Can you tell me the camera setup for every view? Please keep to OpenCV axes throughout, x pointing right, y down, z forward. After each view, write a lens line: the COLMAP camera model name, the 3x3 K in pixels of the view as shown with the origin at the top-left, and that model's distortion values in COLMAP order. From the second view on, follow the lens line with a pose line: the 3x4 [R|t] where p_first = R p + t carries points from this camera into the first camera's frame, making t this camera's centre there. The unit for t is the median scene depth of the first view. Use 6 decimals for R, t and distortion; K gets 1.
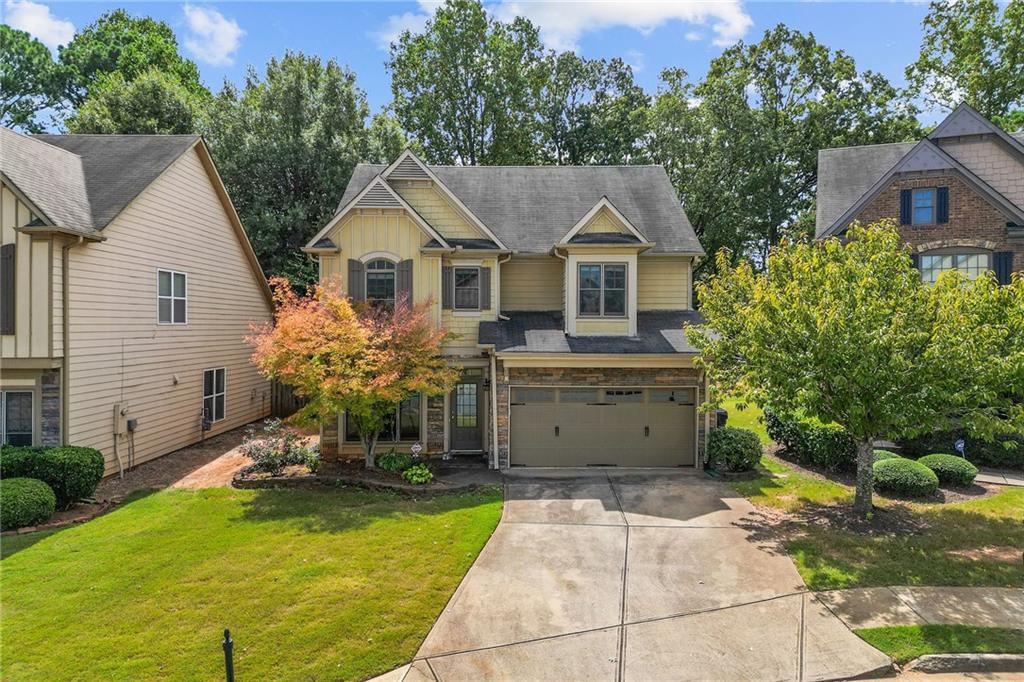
lens RADIAL K [[728.2, 0, 509.2], [0, 728.2, 310.6], [0, 0, 1]] dist [0.081888, -0.090436]
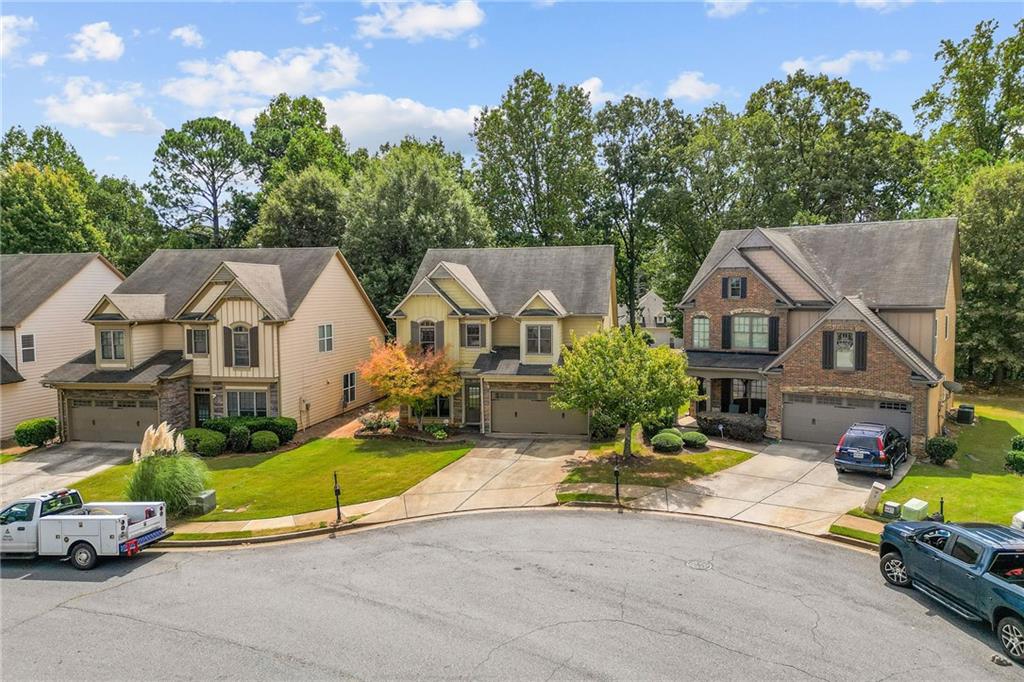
lens RADIAL K [[728.2, 0, 509.2], [0, 728.2, 310.6], [0, 0, 1]] dist [0.081888, -0.090436]
pose [[0.981481, -0.003452, -0.191528, 0.416268], [0.012378, 0.998891, 0.045429, -0.191183], [0.191159, -0.046958, 0.980435, -0.850335]]
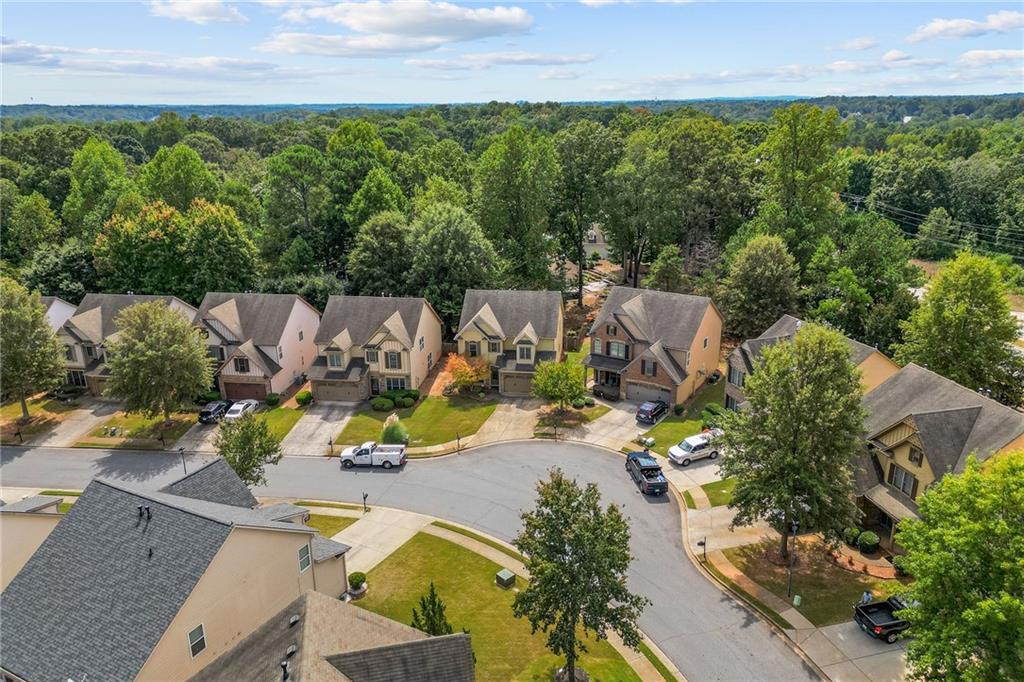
lens RADIAL K [[728.2, 0, 509.2], [0, 728.2, 310.6], [0, 0, 1]] dist [0.081888, -0.090436]
pose [[0.988765, 0.026569, -0.147100, 0.652096], [0.017898, 0.955955, 0.292968, -1.499868], [0.148405, -0.292309, 0.944739, -2.904555]]
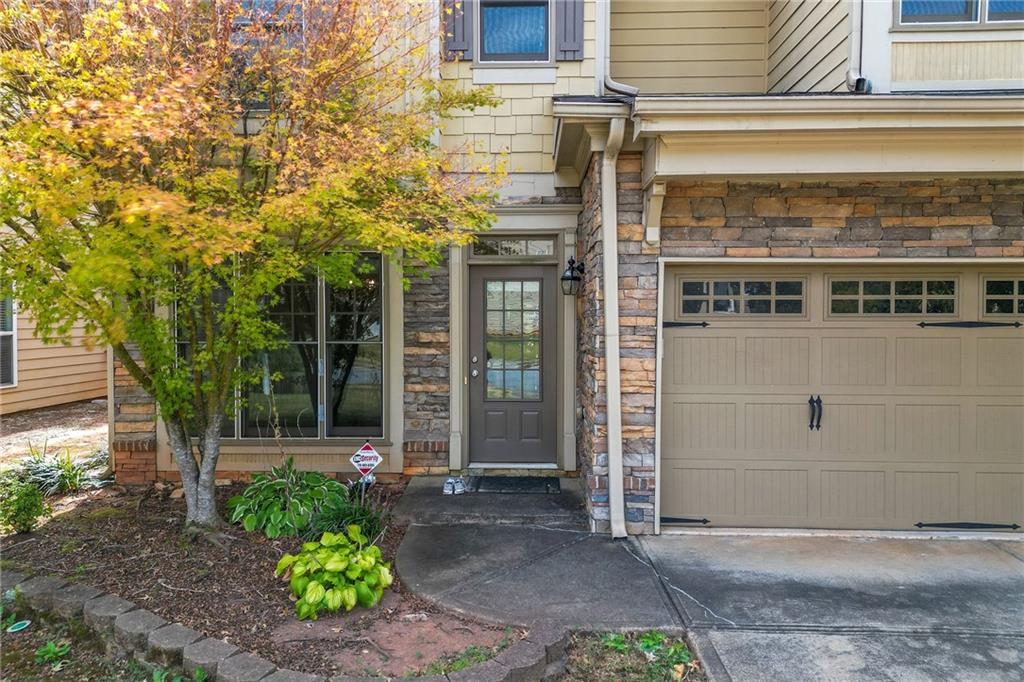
lens RADIAL K [[728.2, 0, 509.2], [0, 728.2, 310.6], [0, 0, 1]] dist [0.081888, -0.090436]
pose [[0.999252, 0.004885, -0.038352, -0.050503], [-0.004510, 0.999941, 0.009870, 0.121452], [0.038398, -0.009690, 0.999216, 0.695706]]
